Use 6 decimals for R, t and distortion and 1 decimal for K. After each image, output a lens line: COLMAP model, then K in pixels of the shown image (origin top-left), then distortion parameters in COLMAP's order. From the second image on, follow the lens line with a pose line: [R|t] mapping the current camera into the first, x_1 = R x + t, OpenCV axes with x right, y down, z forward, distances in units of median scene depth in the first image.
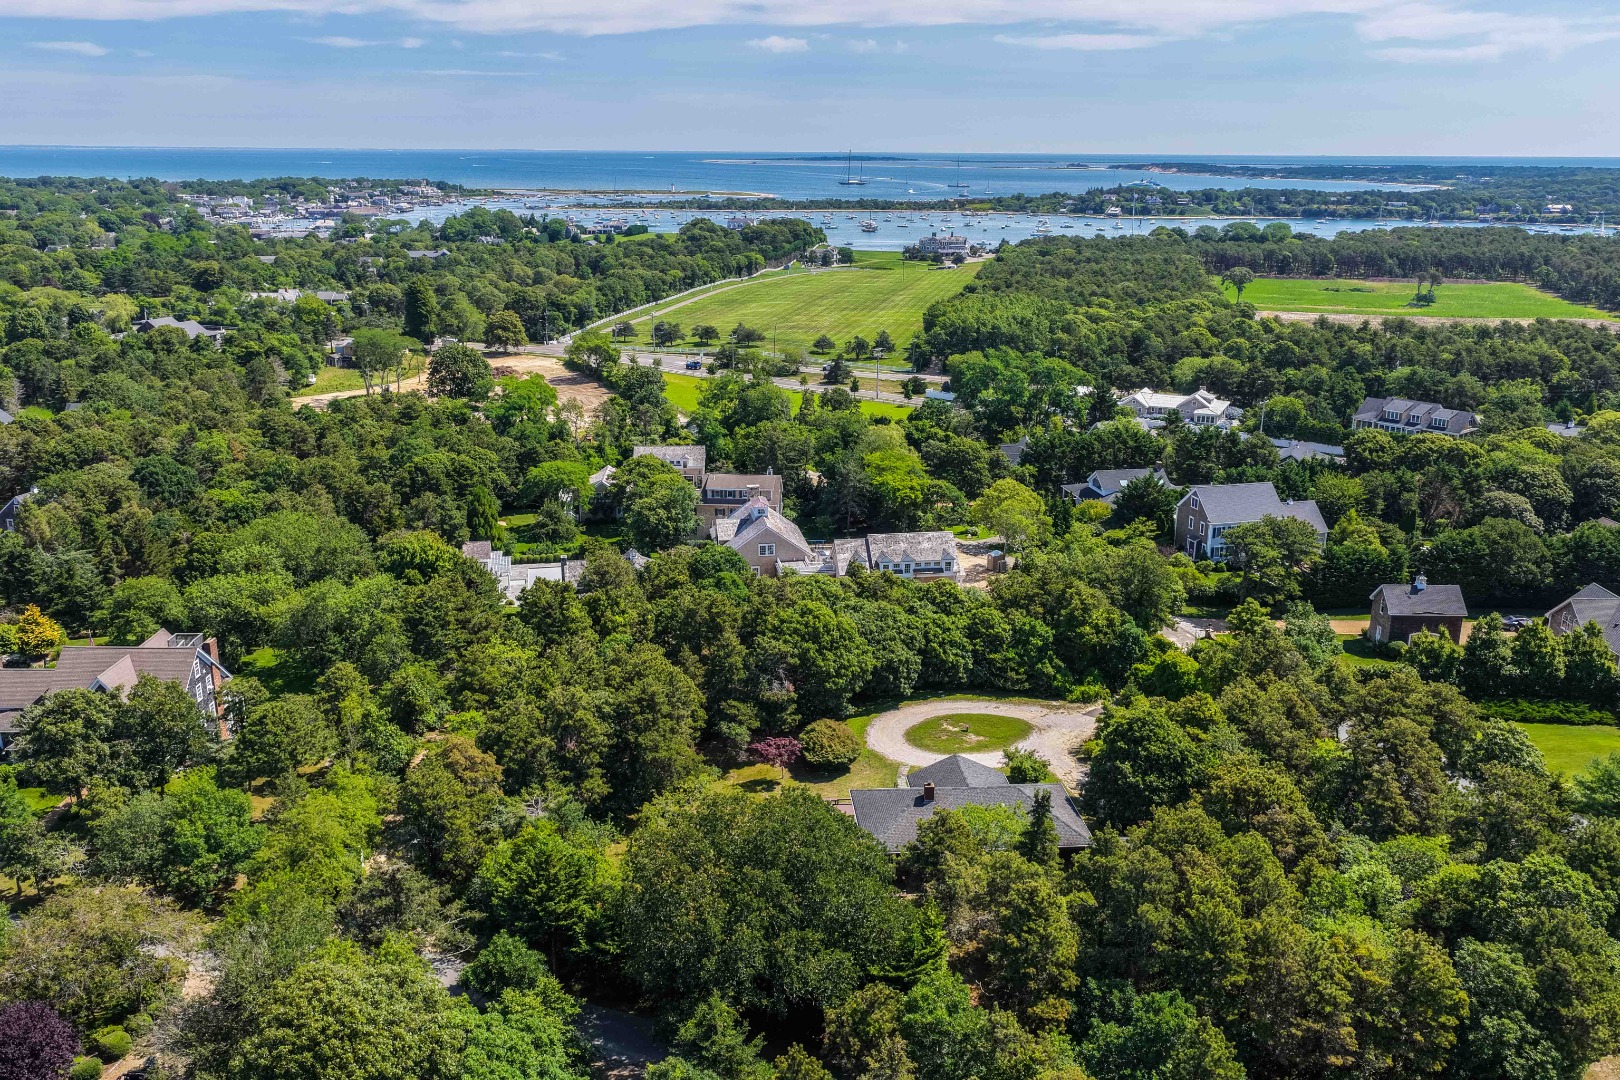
lens RADIAL K [[1350.1, 0, 806.8], [0, 1350.1, 565.9], [0, 0, 1]] dist [-0.027103, 0.061027]
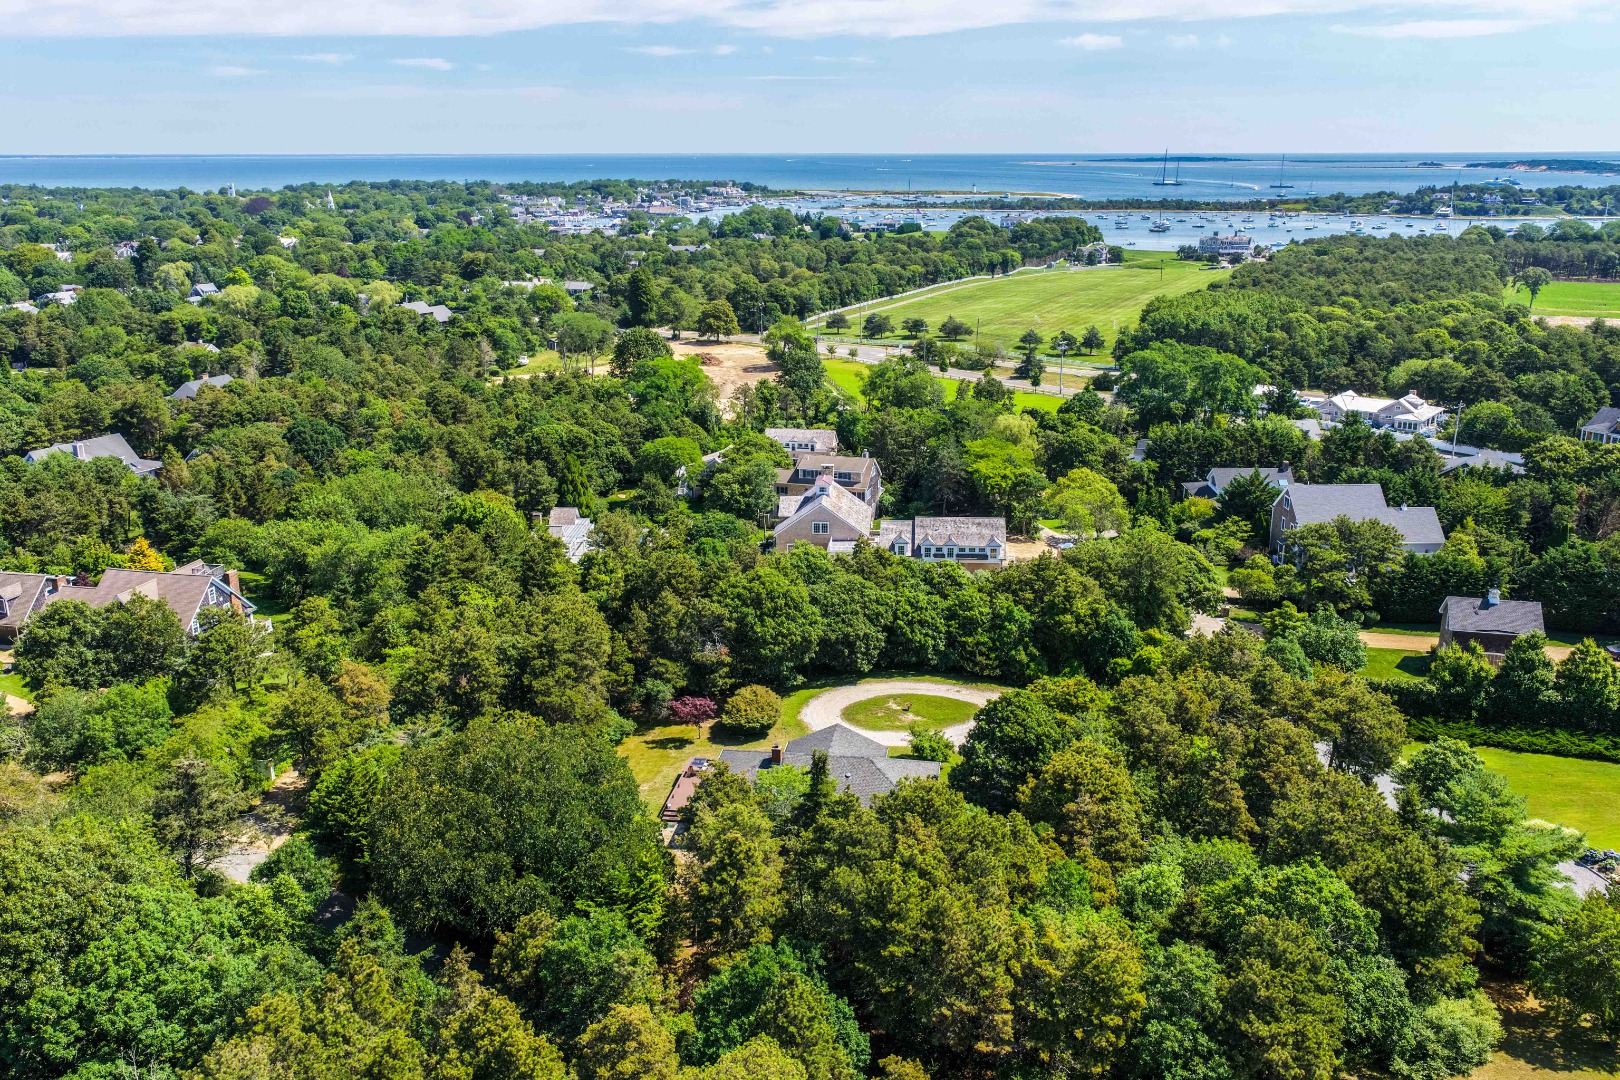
lens RADIAL K [[1372.8, 0, 810.0], [0, 1372.8, 540.0], [0, 0, 1]] dist [-0.022974, 0.056178]
pose [[0.973237, 0.053598, -0.223465, 0.086665], [-0.059098, 0.998090, -0.017990, 0.007168], [0.222074, 0.030715, 0.974546, 0.005819]]
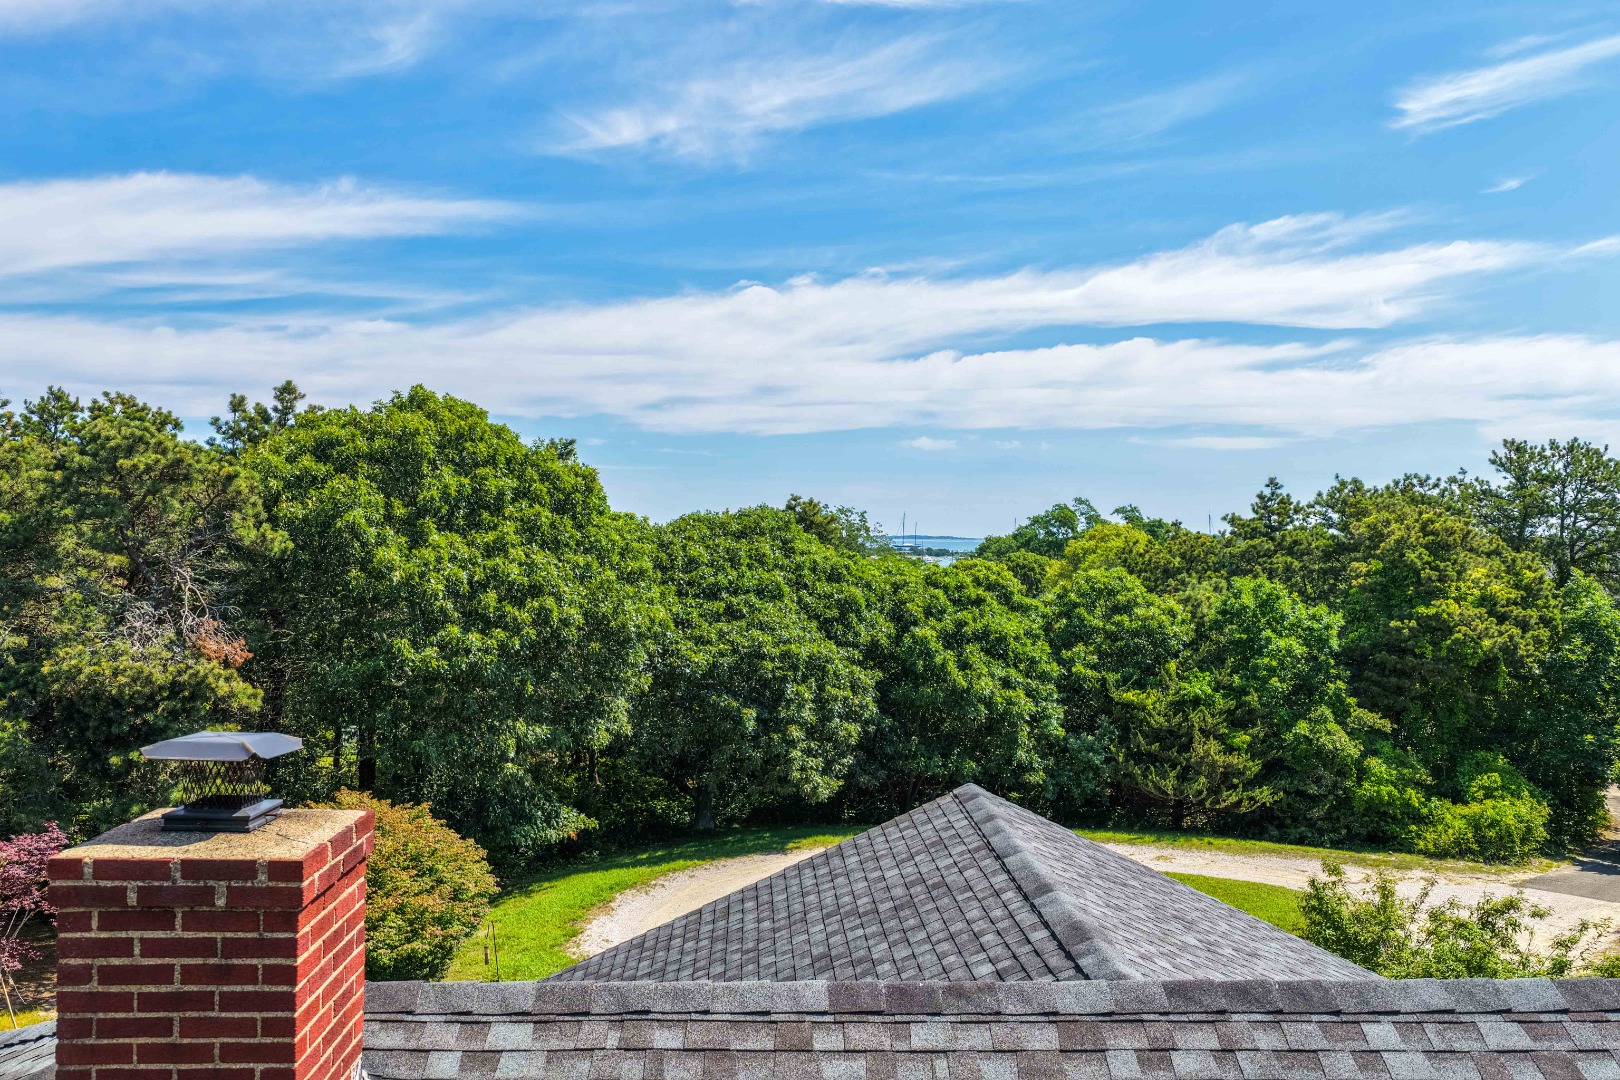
lens RADIAL K [[1372.8, 0, 810.0], [0, 1372.8, 540.0], [0, 0, 1]] dist [-0.022974, 0.056178]
pose [[0.999096, 0.004044, -0.042312, 0.028715], [-0.016425, 0.954869, -0.296573, 0.043452], [0.039203, 0.297000, 0.954072, 0.250626]]
